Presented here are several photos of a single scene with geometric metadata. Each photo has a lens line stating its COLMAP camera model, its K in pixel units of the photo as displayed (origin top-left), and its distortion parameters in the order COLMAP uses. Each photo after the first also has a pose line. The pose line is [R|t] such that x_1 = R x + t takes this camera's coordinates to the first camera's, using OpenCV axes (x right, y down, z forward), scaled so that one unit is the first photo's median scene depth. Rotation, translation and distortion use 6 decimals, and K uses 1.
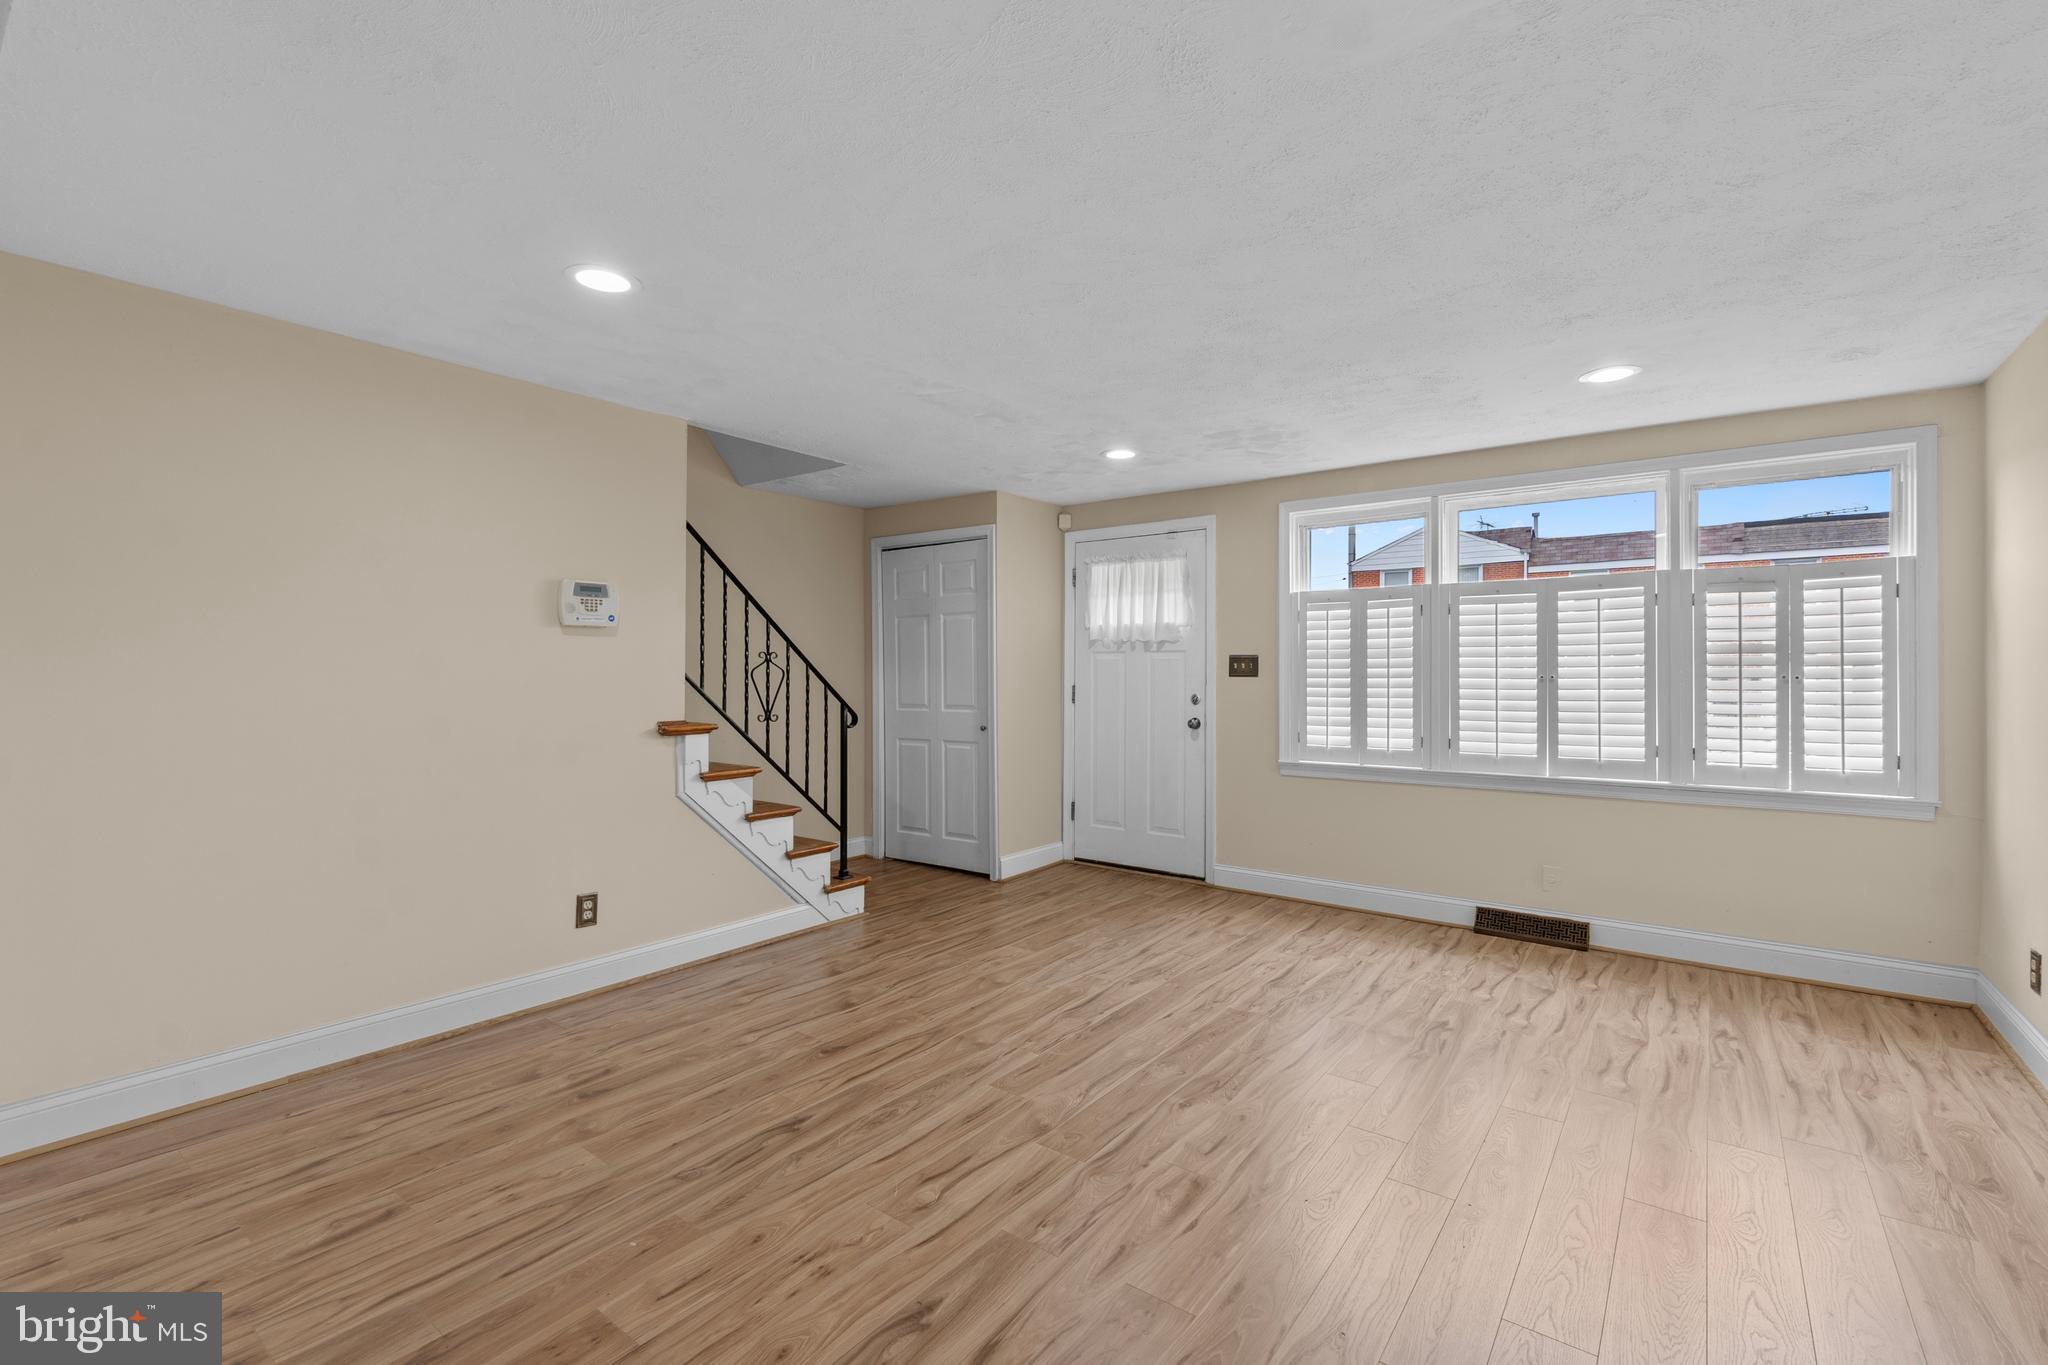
lens RADIAL K [[905.7, 0, 1030.0], [0, 905.7, 678.0], [0, 0, 1]] dist [-0.002731, 0.001210]
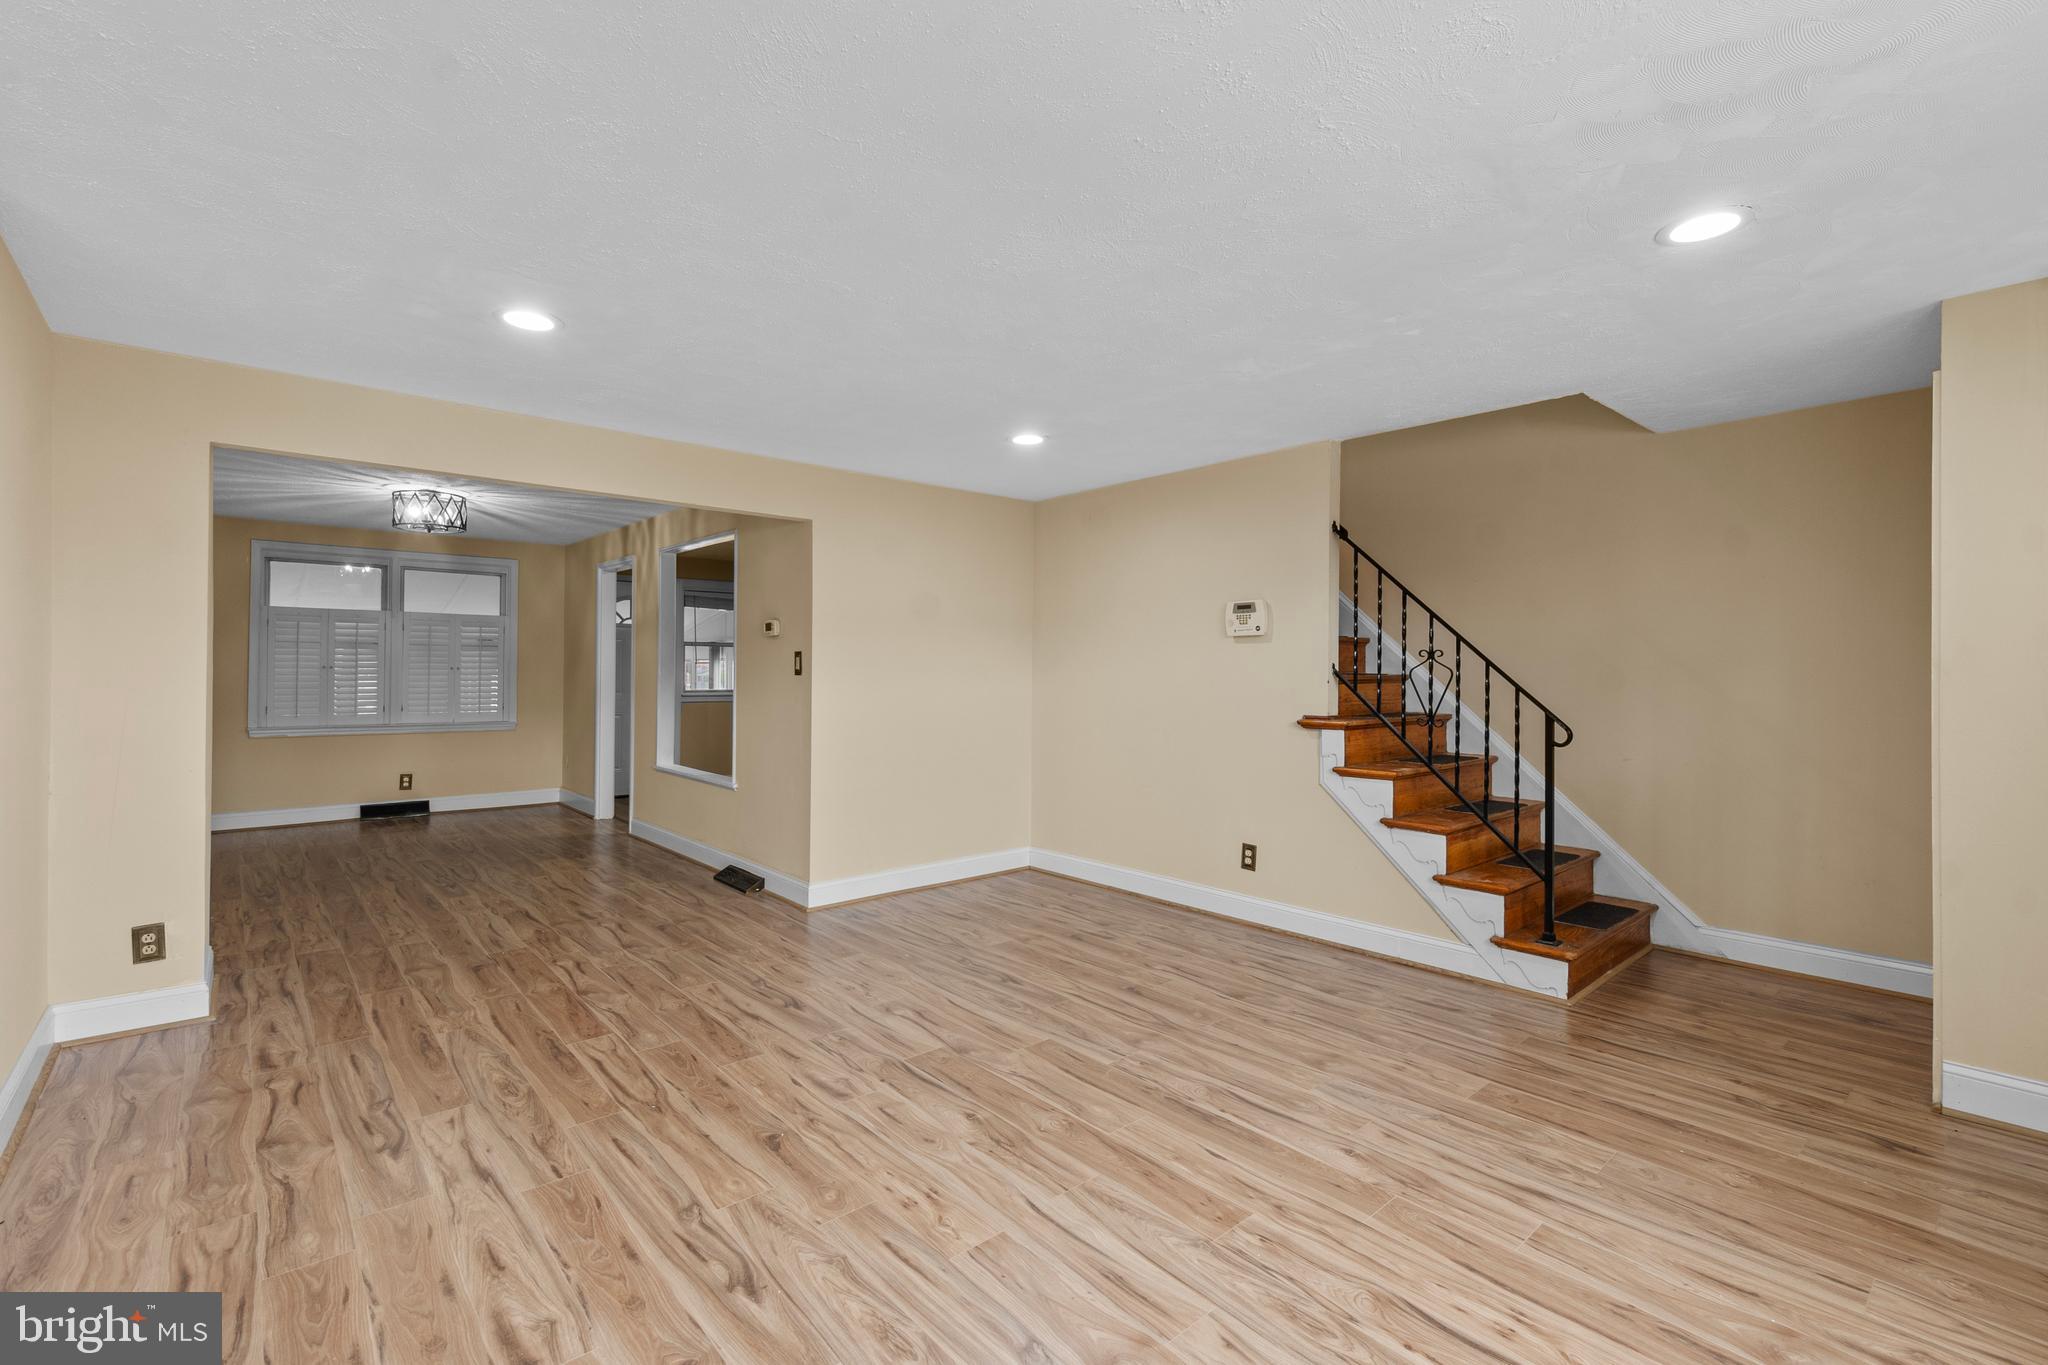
lens RADIAL K [[905.7, 0, 997.3], [0, 905.7, 664.9], [0, 0, 1]] dist [-0.002731, 0.001210]
pose [[-0.228422, -0.007002, -0.973537, 0.929932], [-0.011739, 0.999921, -0.004437, -0.006191], [0.973492, 0.010415, -0.228486, 1.041539]]
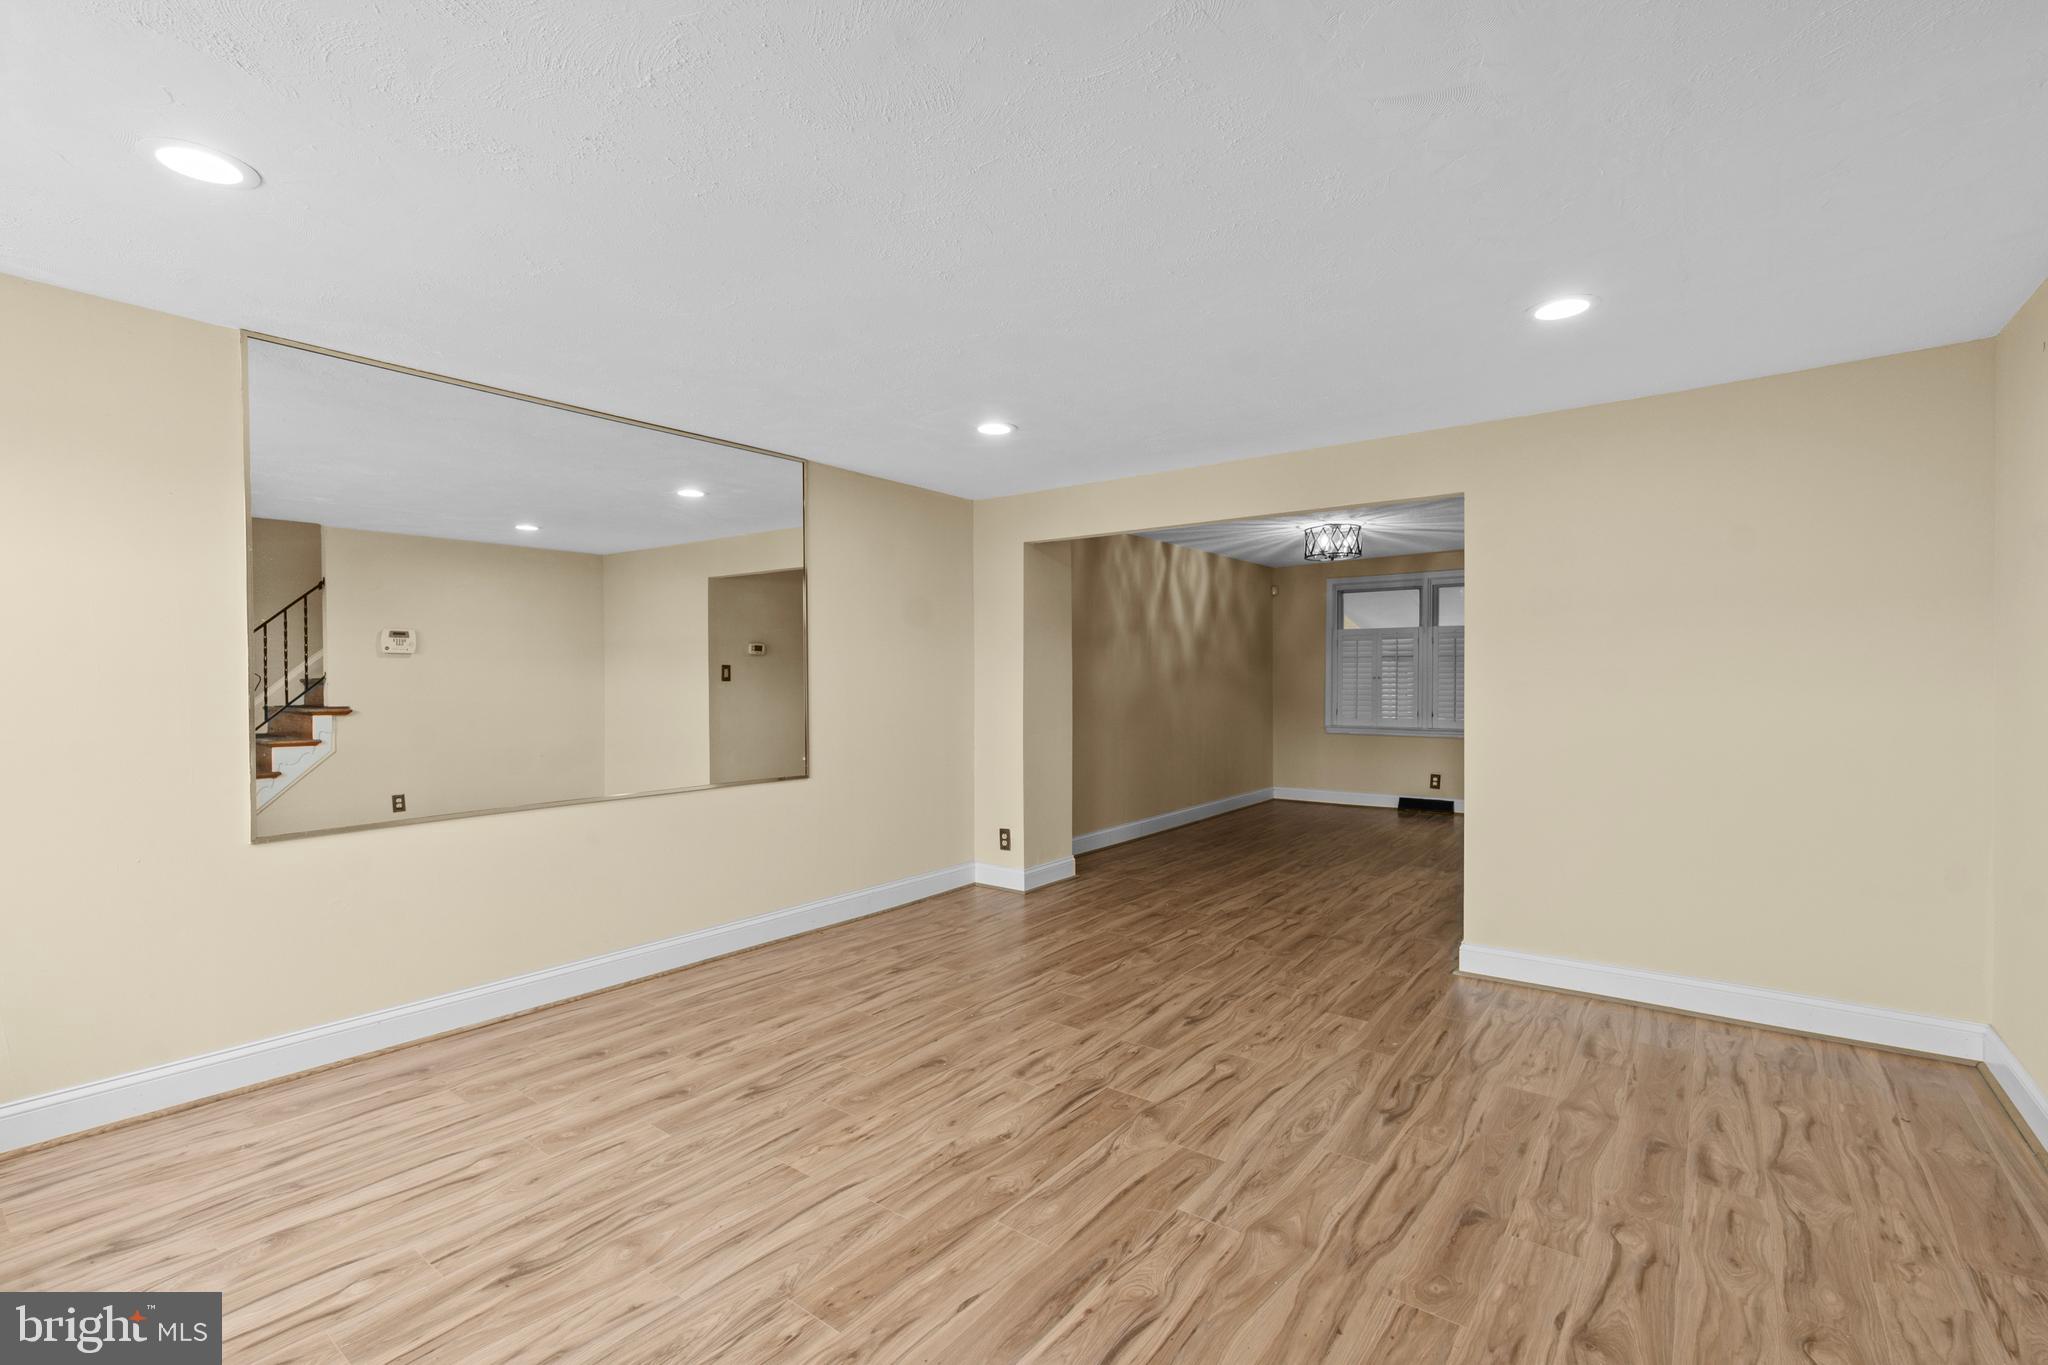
lens RADIAL K [[905.7, 0, 1018.3], [0, 905.7, 681.8], [0, 0, 1]] dist [-0.002731, 0.001210]
pose [[-0.999873, 0.000181, 0.015919, 0.118620], [0.000379, 0.999922, 0.012447, -0.012983], [-0.015916, 0.012452, -0.999796, 1.624219]]
